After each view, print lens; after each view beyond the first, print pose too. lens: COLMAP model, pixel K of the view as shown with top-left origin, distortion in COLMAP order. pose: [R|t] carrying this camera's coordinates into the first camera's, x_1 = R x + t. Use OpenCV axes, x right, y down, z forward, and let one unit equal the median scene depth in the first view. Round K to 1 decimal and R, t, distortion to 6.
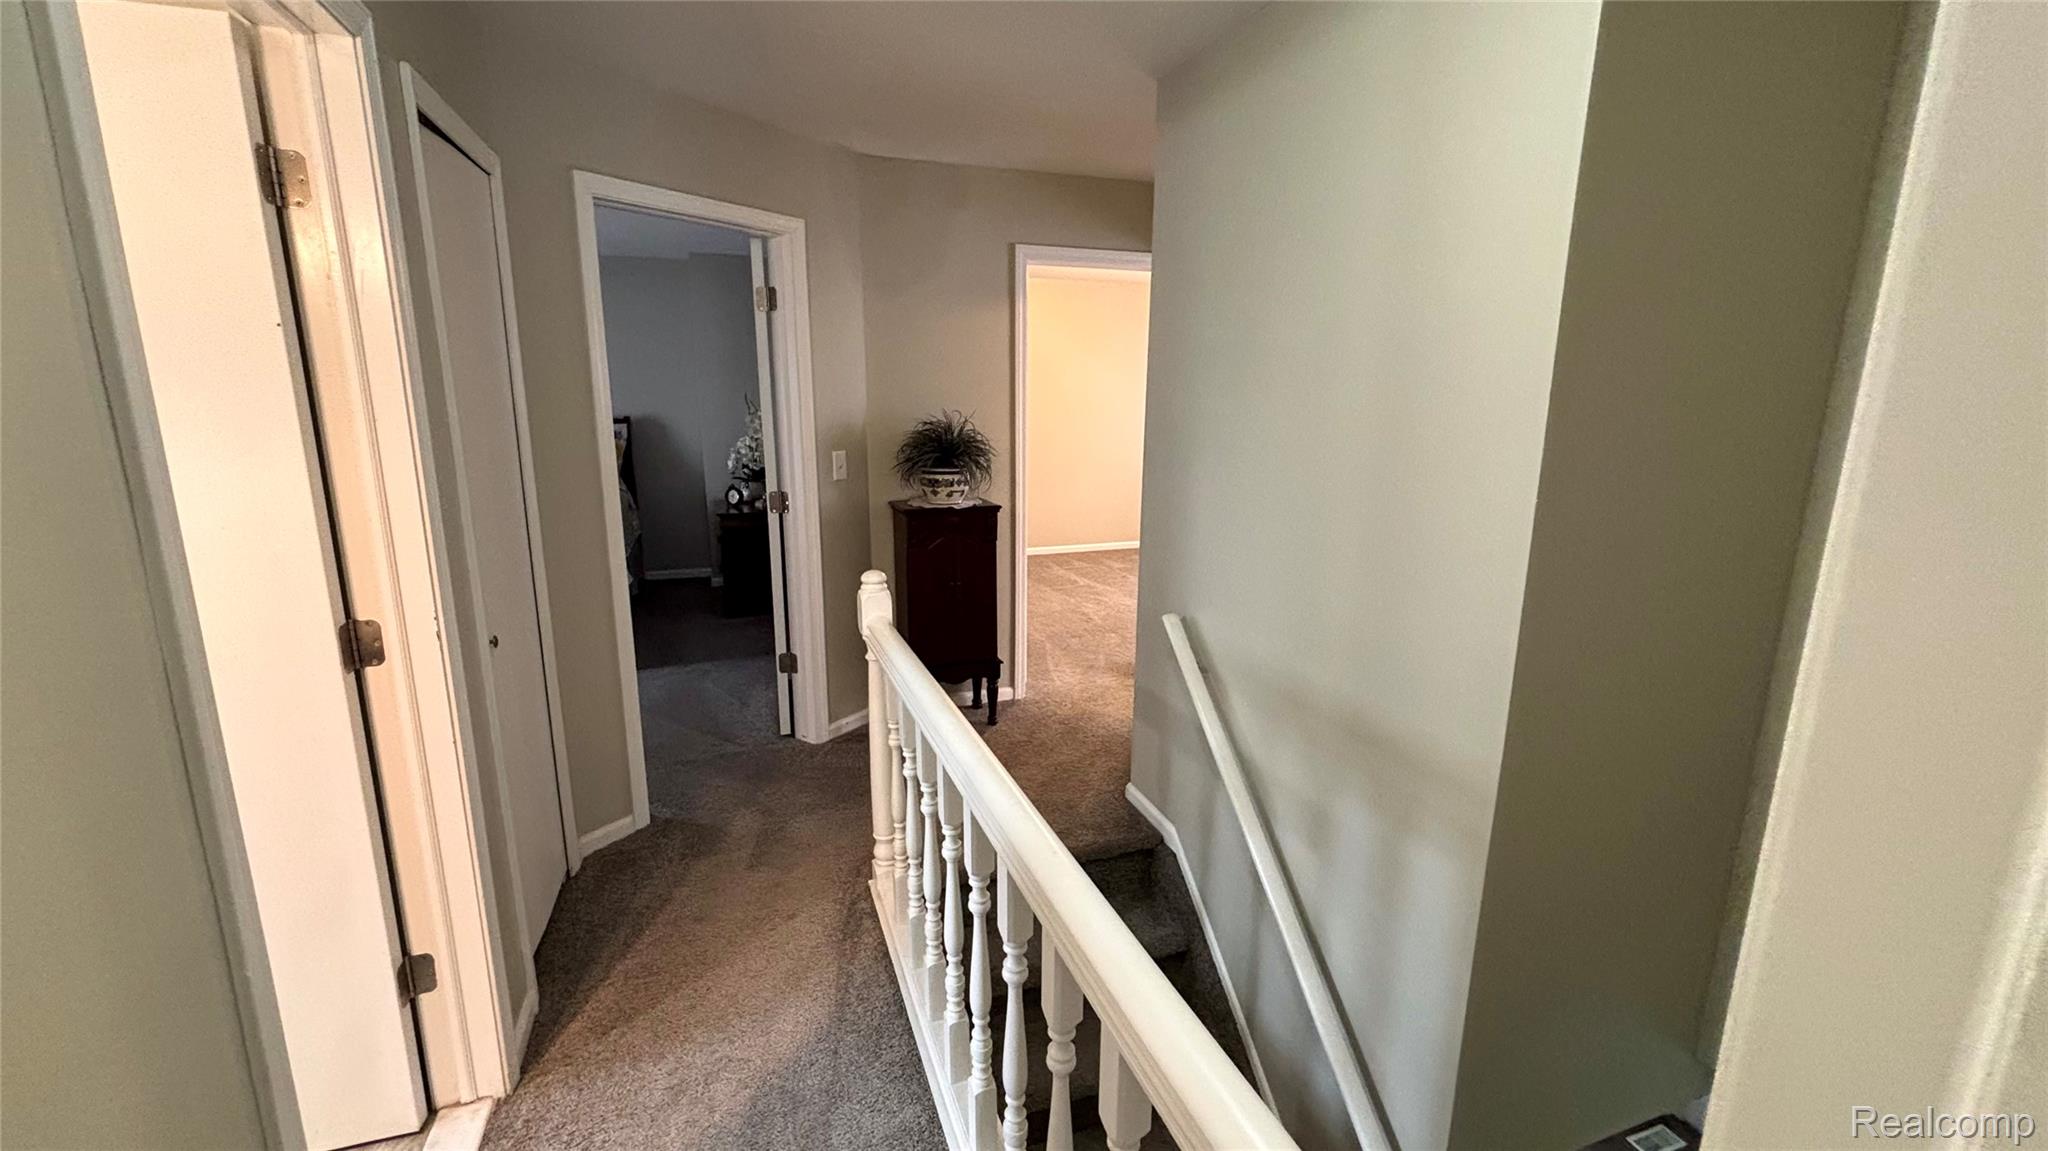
lens RADIAL K [[827.7, 0, 1023.5], [0, 827.7, 575.0], [0, 0, 1]] dist [-0.001195, 0.001721]
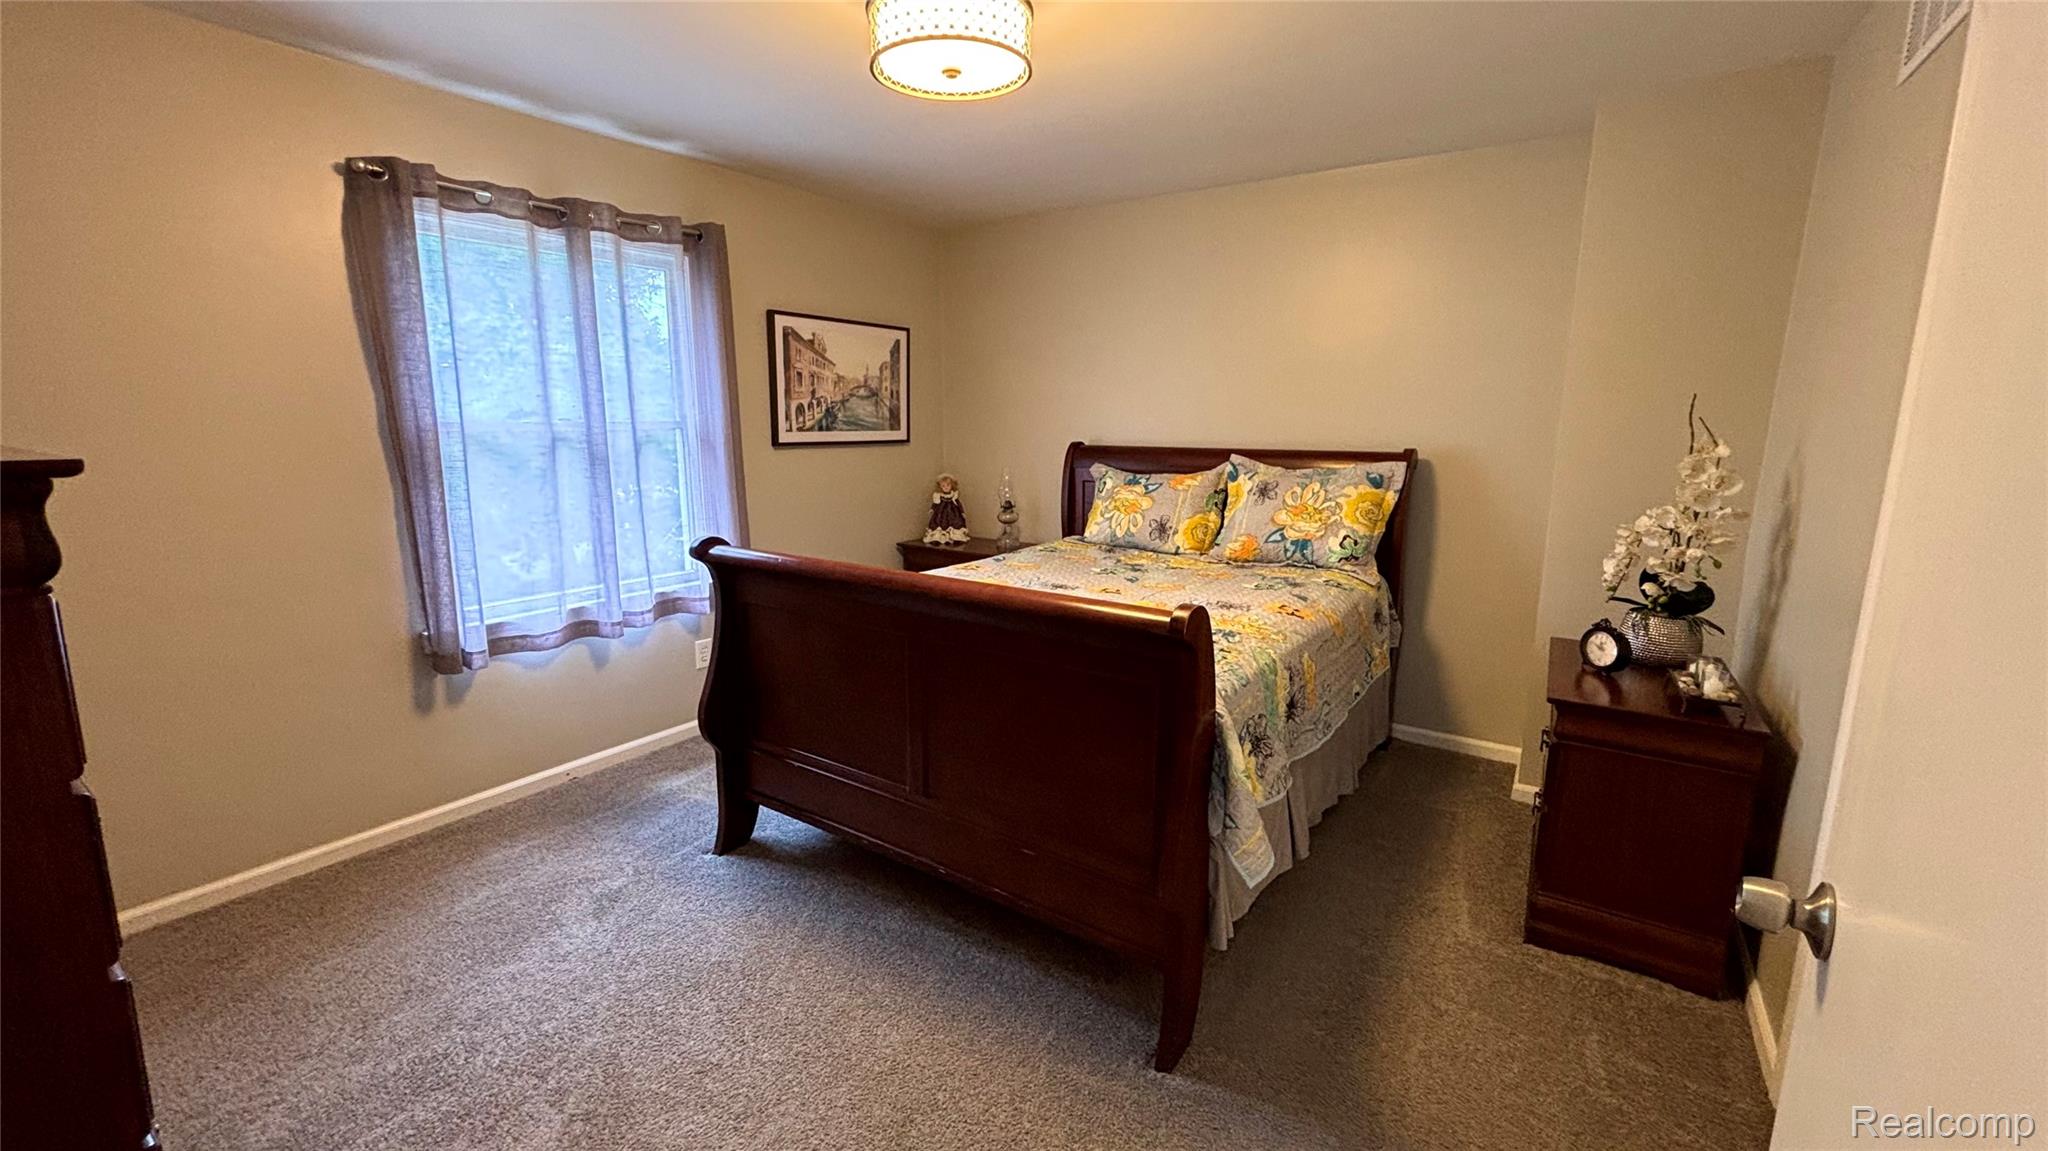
lens RADIAL K [[827.7, 0, 1019.0], [0, 827.7, 576.9], [0, 0, 1]] dist [-0.001195, 0.001721]
pose [[0.594633, 0.143128, -0.791155, -0.197675], [-0.171232, 0.983996, 0.049316, -0.098438], [0.785551, 0.106147, 0.609625, 0.502883]]
